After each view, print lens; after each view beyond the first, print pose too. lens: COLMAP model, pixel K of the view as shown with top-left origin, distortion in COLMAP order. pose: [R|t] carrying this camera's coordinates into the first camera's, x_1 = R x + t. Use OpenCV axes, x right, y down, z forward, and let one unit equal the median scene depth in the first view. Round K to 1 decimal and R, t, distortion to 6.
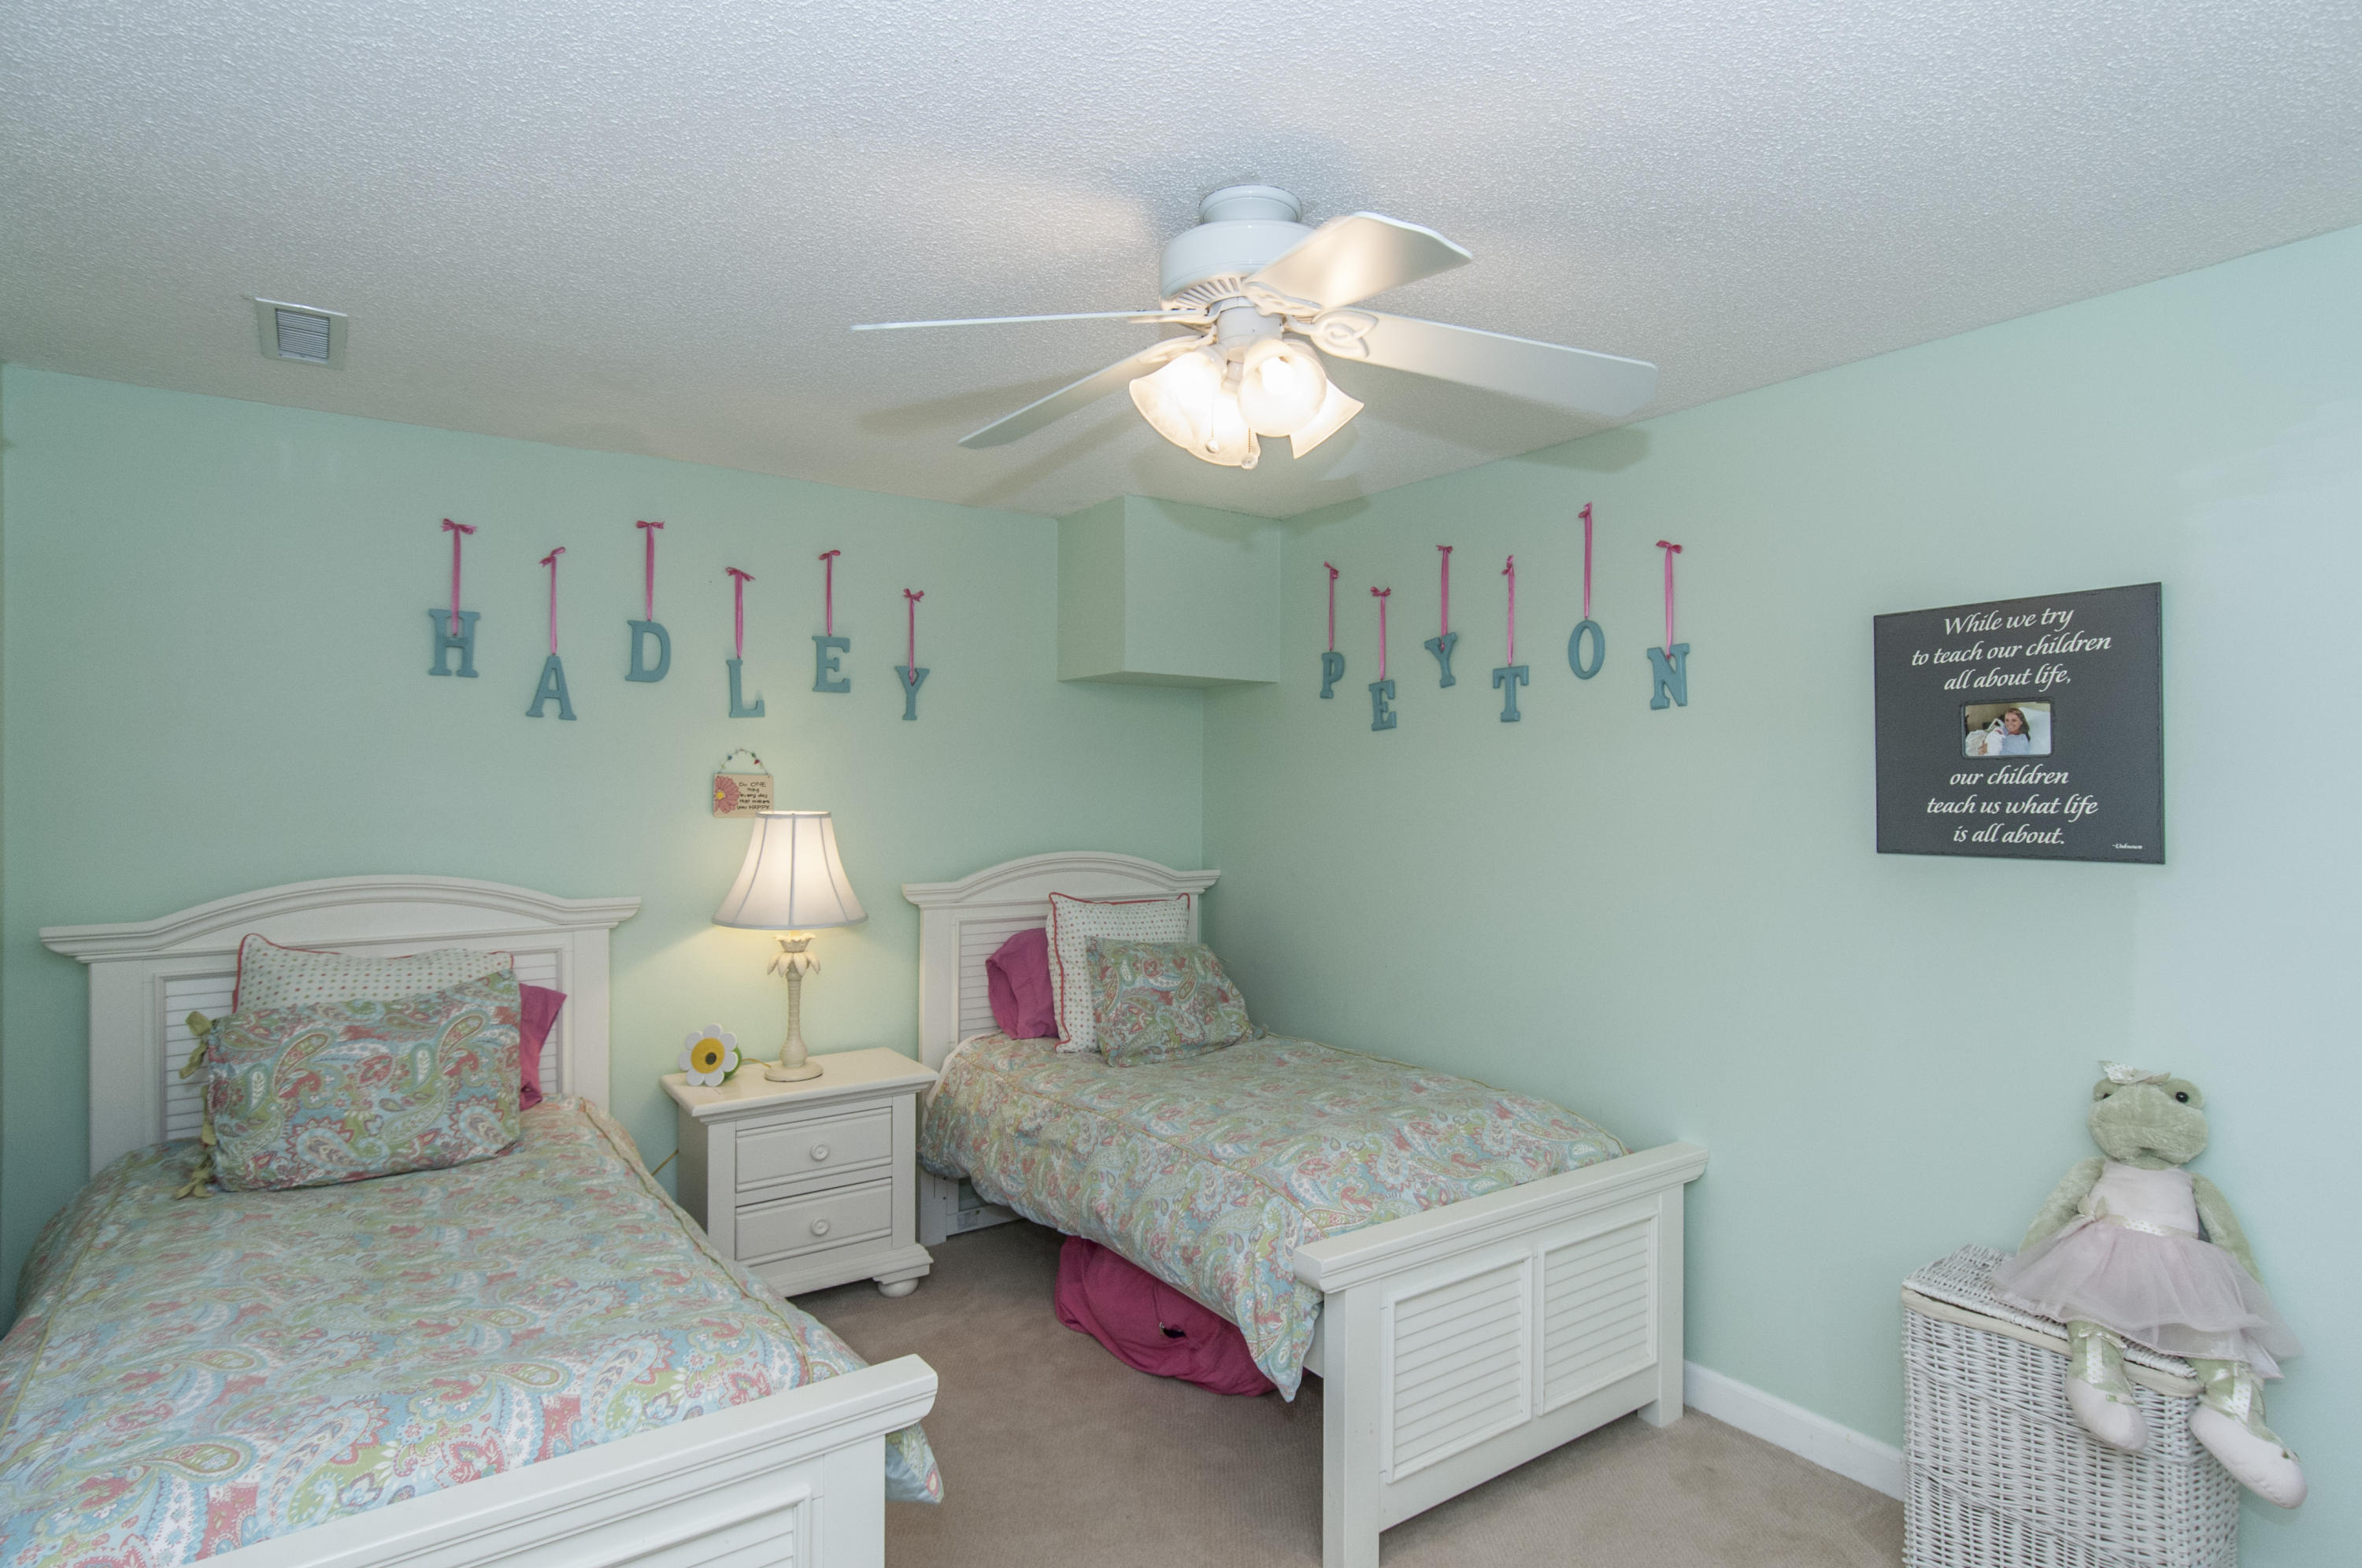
lens RADIAL K [[1230.4, 0, 1202.7], [0, 1230.4, 781.1], [0, 0, 1]] dist [0.010444, -0.008957]
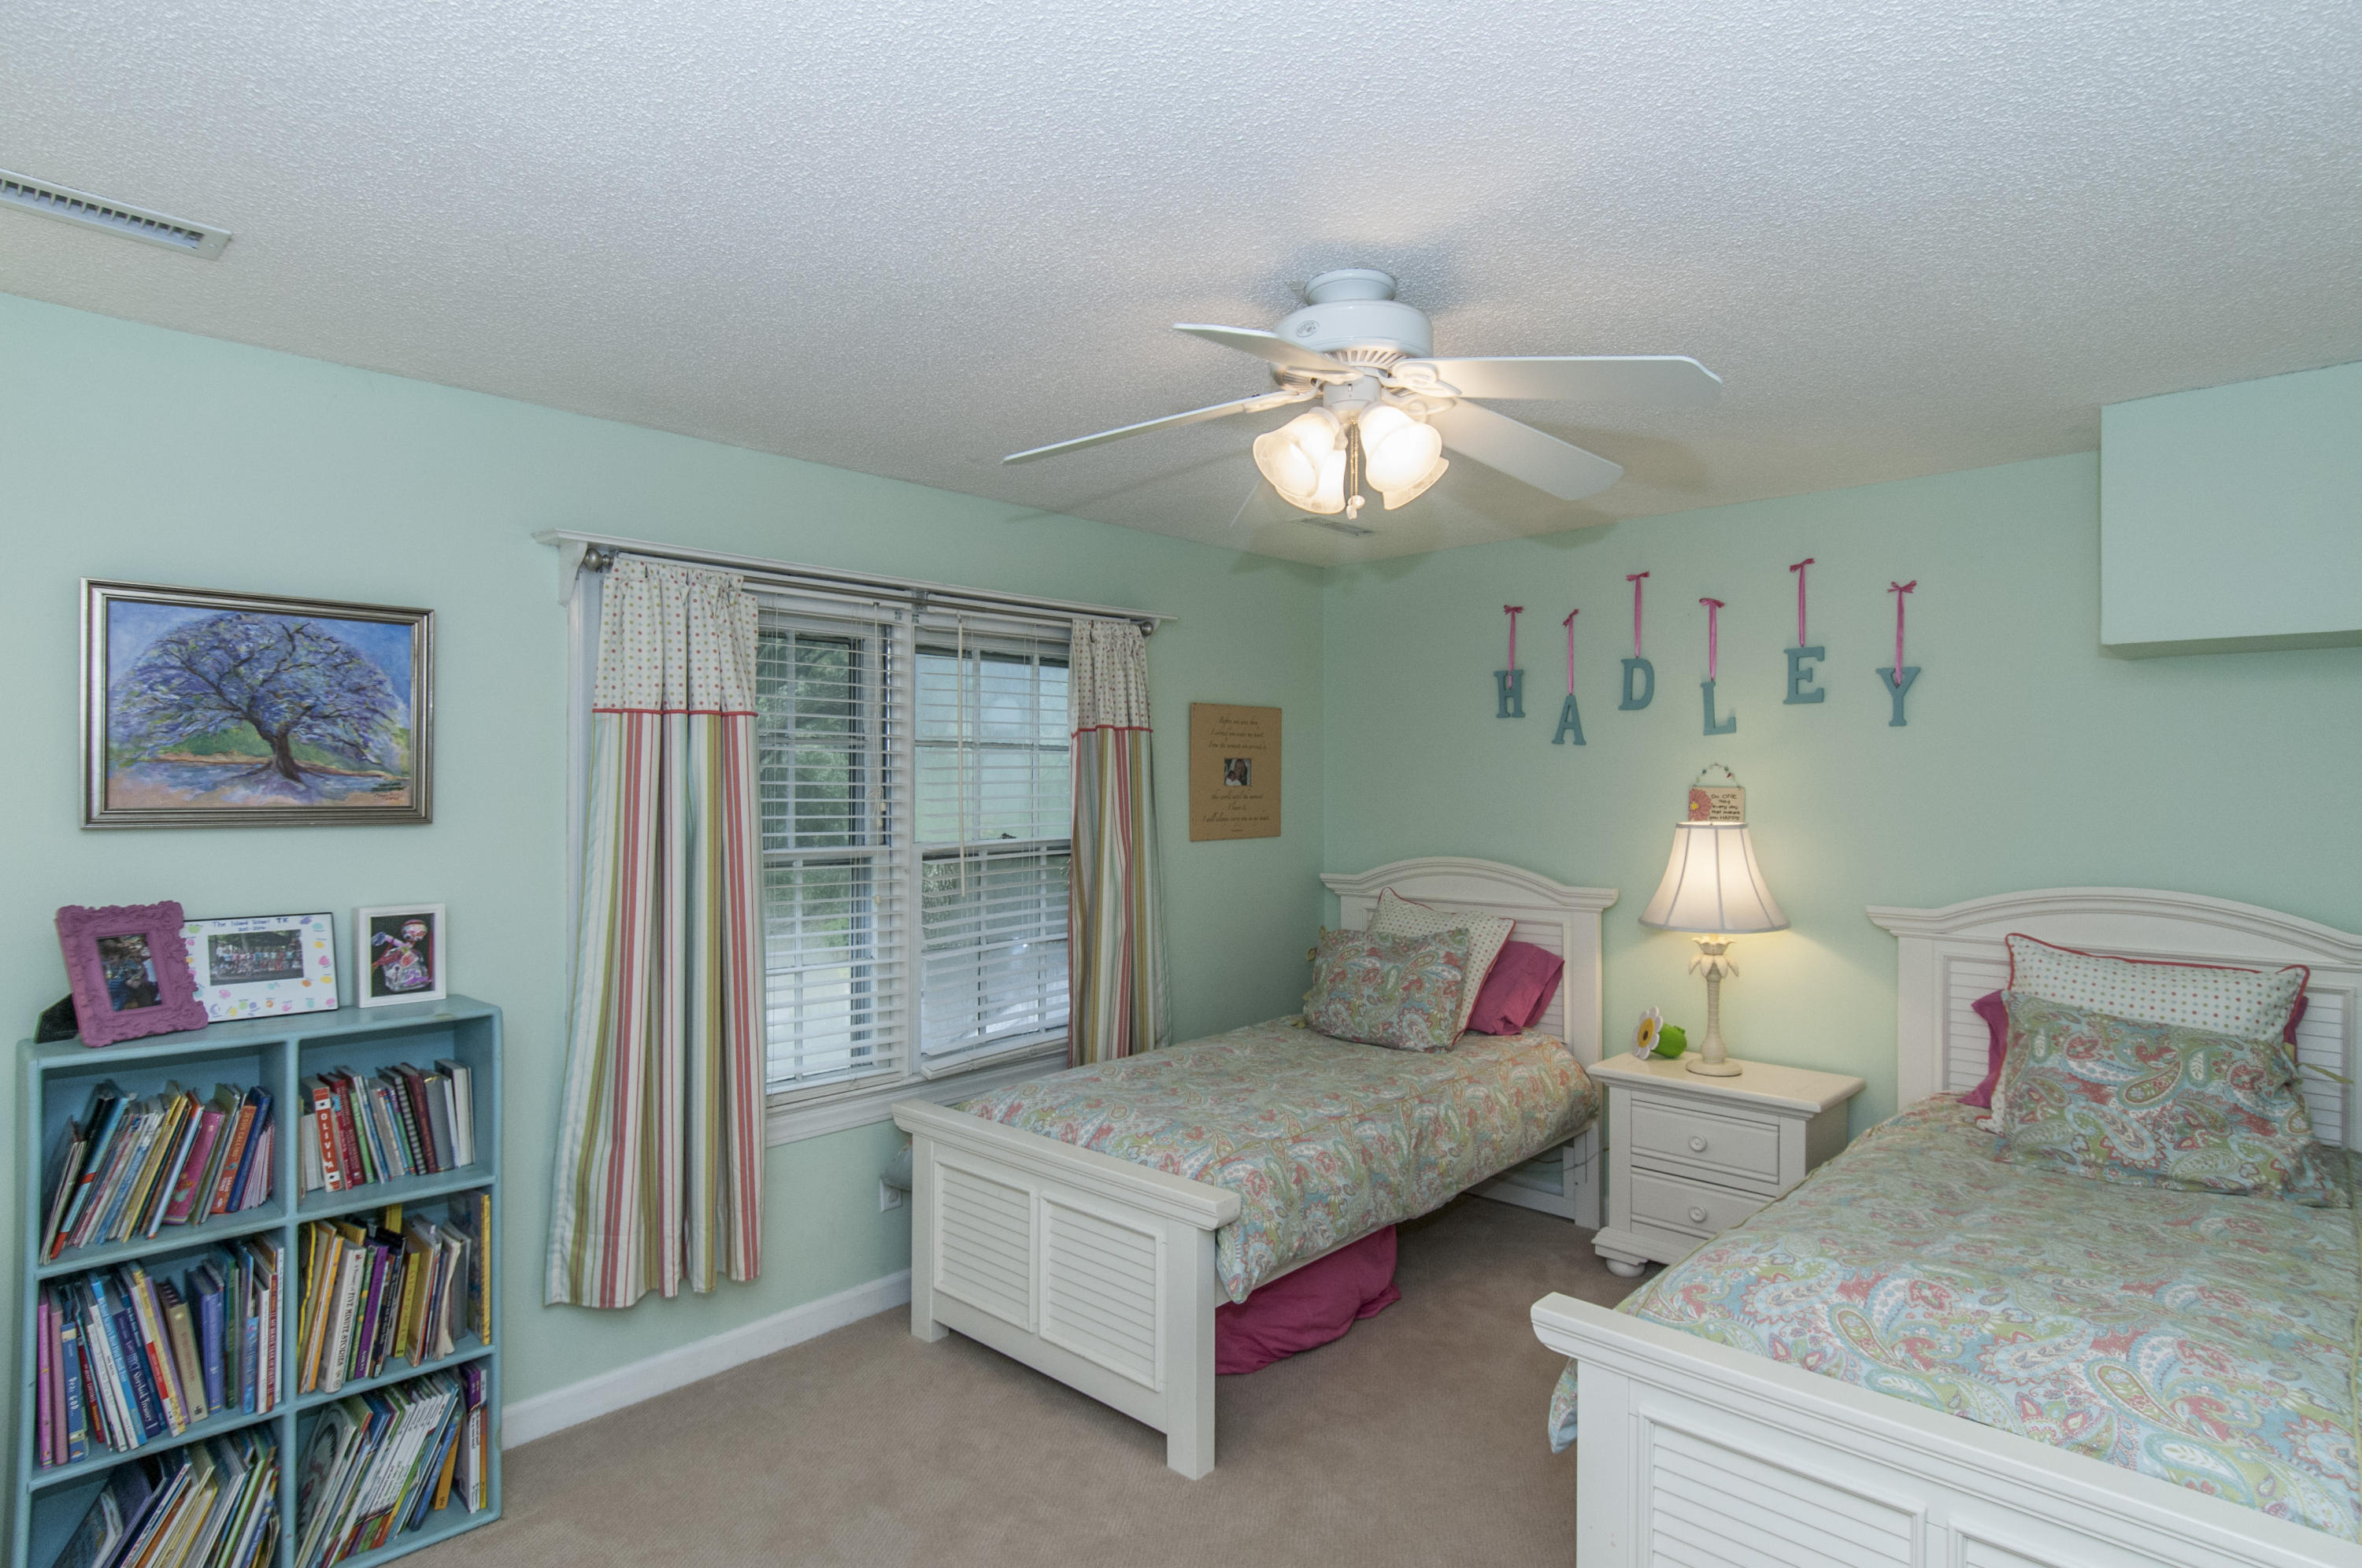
lens RADIAL K [[1230.4, 0, 1205.2], [0, 1230.4, 784.6], [0, 0, 1]] dist [0.010444, -0.008957]
pose [[0.191389, -0.003475, -0.981508, 0.634121], [0.002476, 0.999992, -0.003057, -0.005772], [0.981511, -0.001845, 0.191397, 0.369923]]
